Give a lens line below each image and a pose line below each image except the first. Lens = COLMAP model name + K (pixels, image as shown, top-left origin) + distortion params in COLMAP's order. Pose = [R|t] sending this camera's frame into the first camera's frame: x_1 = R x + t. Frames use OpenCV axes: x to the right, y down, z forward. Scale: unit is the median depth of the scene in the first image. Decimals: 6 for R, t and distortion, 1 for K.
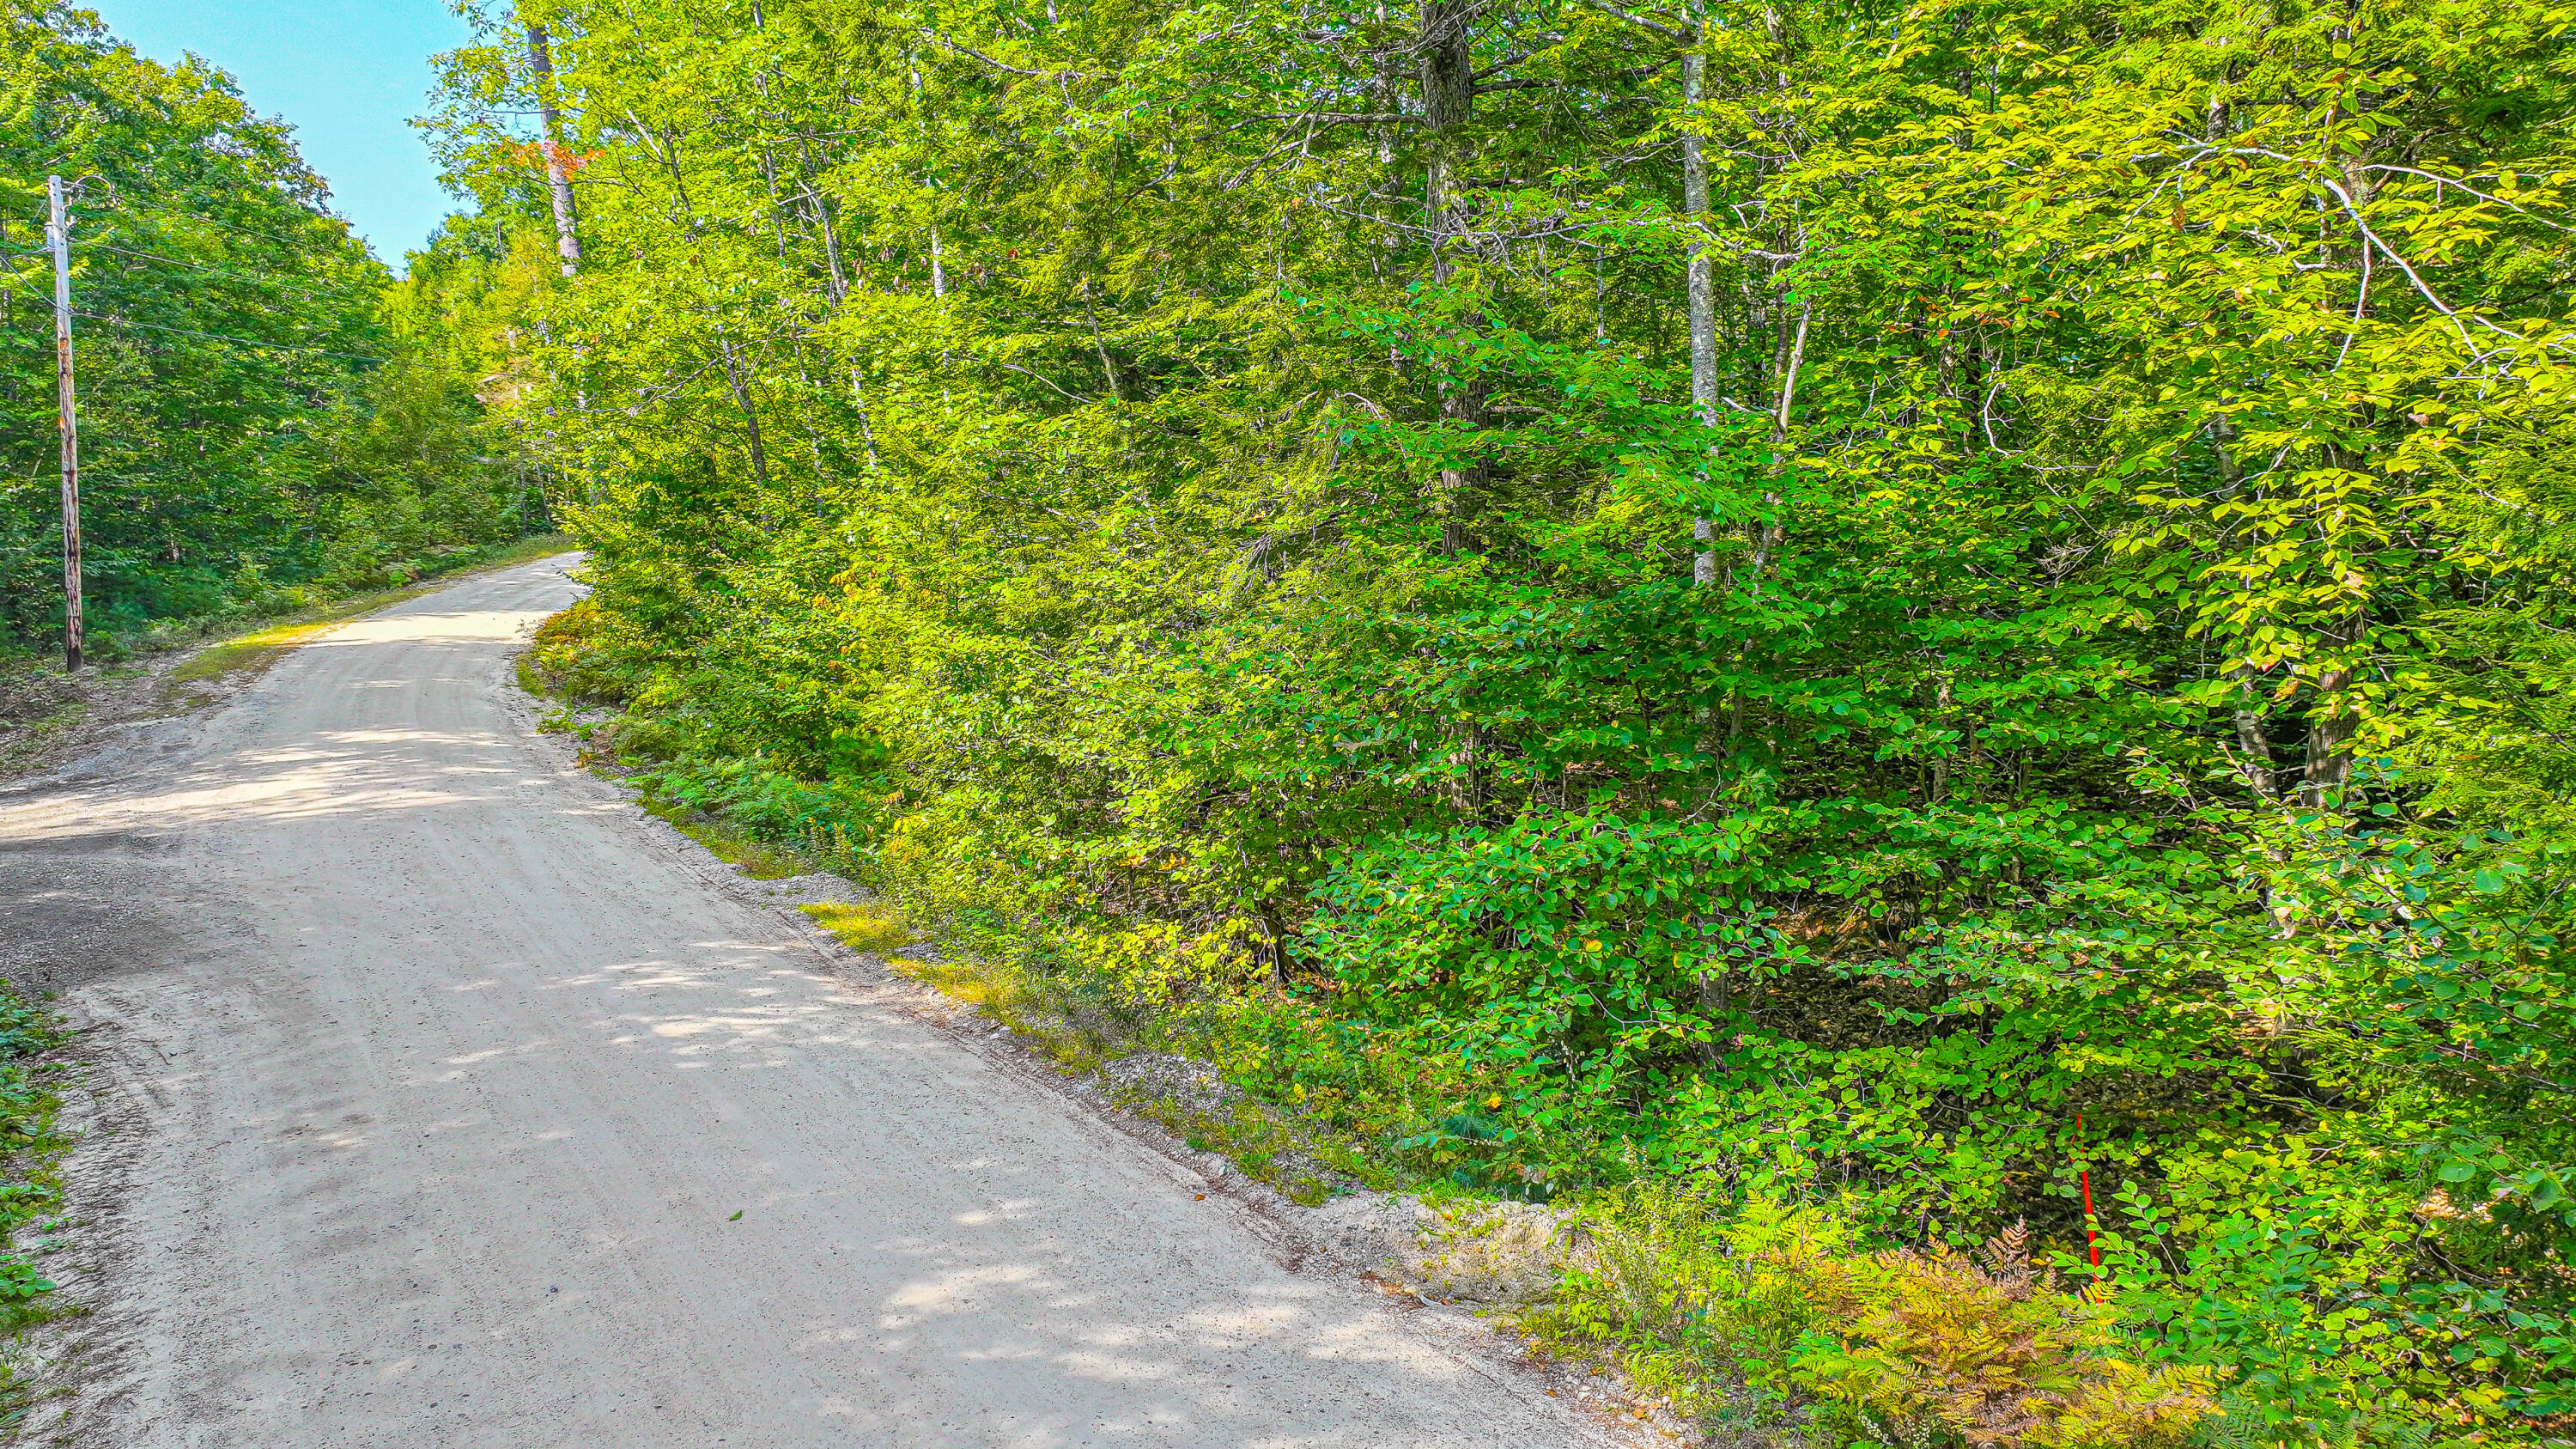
lens RADIAL K [[1795.8, 0, 1288.0], [0, 1795.8, 724.5], [0, 0, 1]] dist [-0.008917, 0.018383]
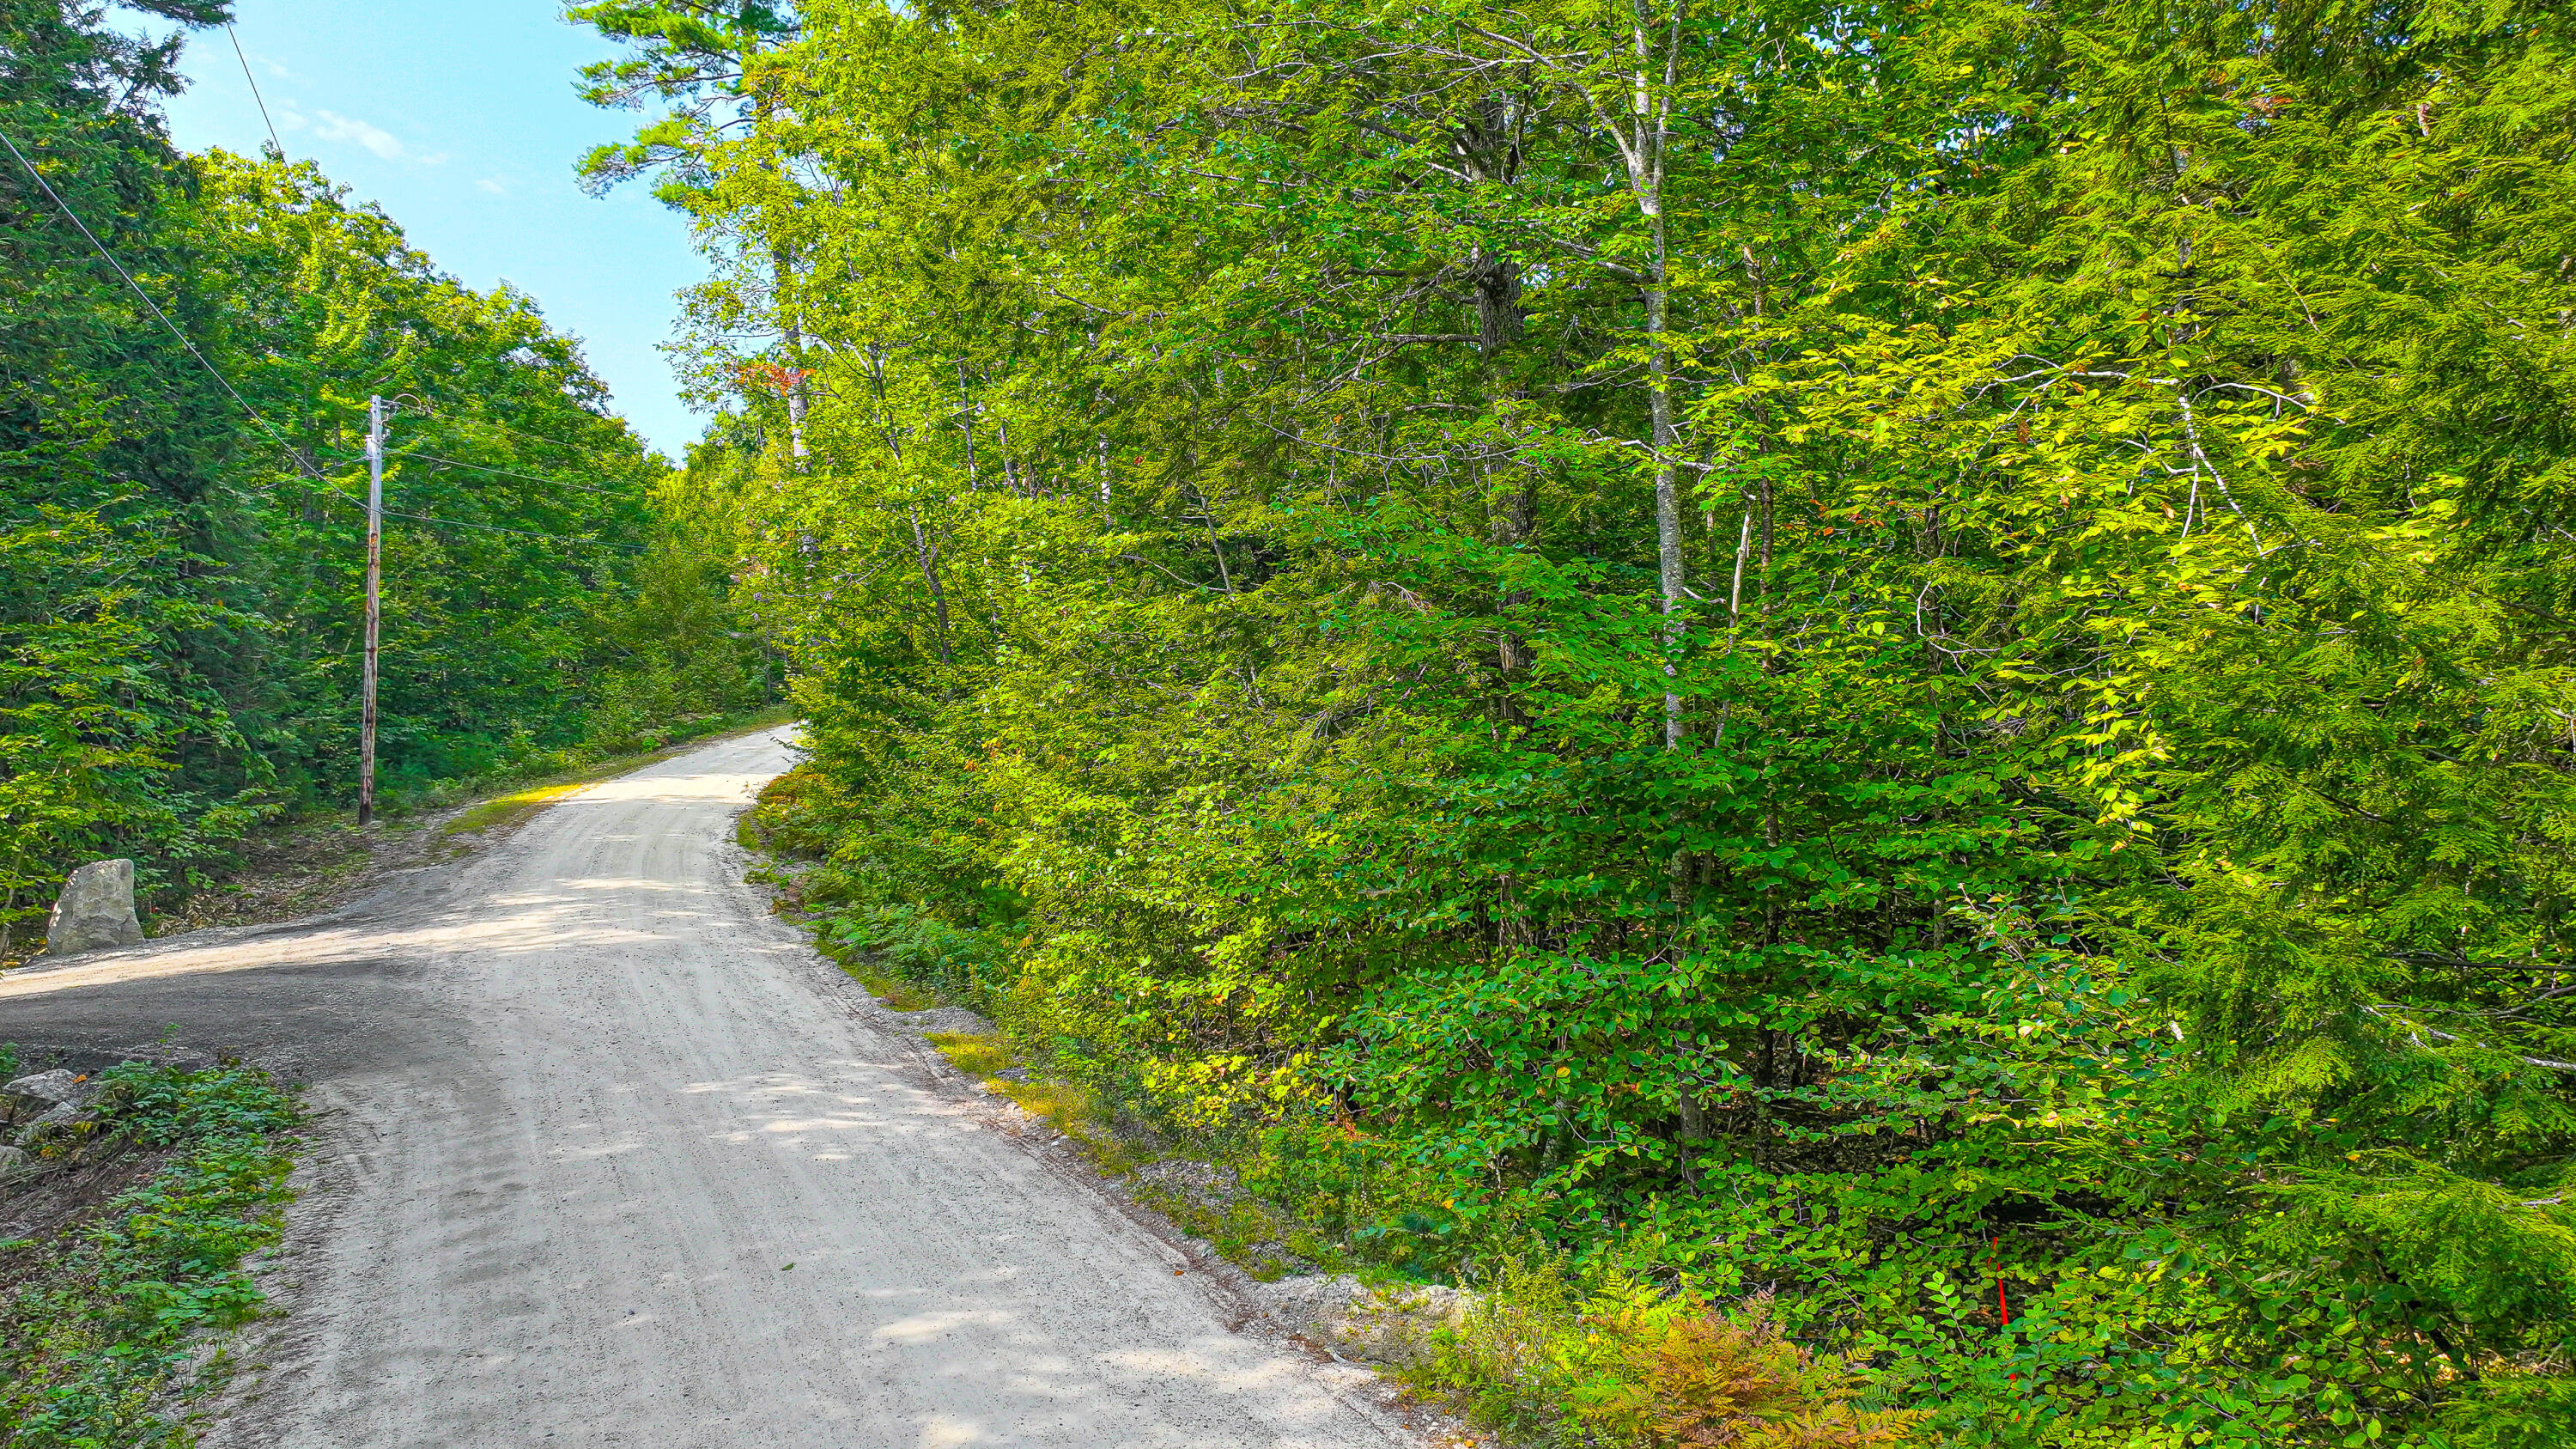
lens RADIAL K [[1795.8, 0, 1288.0], [0, 1795.8, 724.5], [0, 0, 1]] dist [-0.008917, 0.018383]
pose [[0.991811, 0.001782, -0.127704, 0.105250], [-0.013681, 0.995632, -0.092360, 0.009539], [0.126982, 0.093351, 0.987502, -0.109103]]
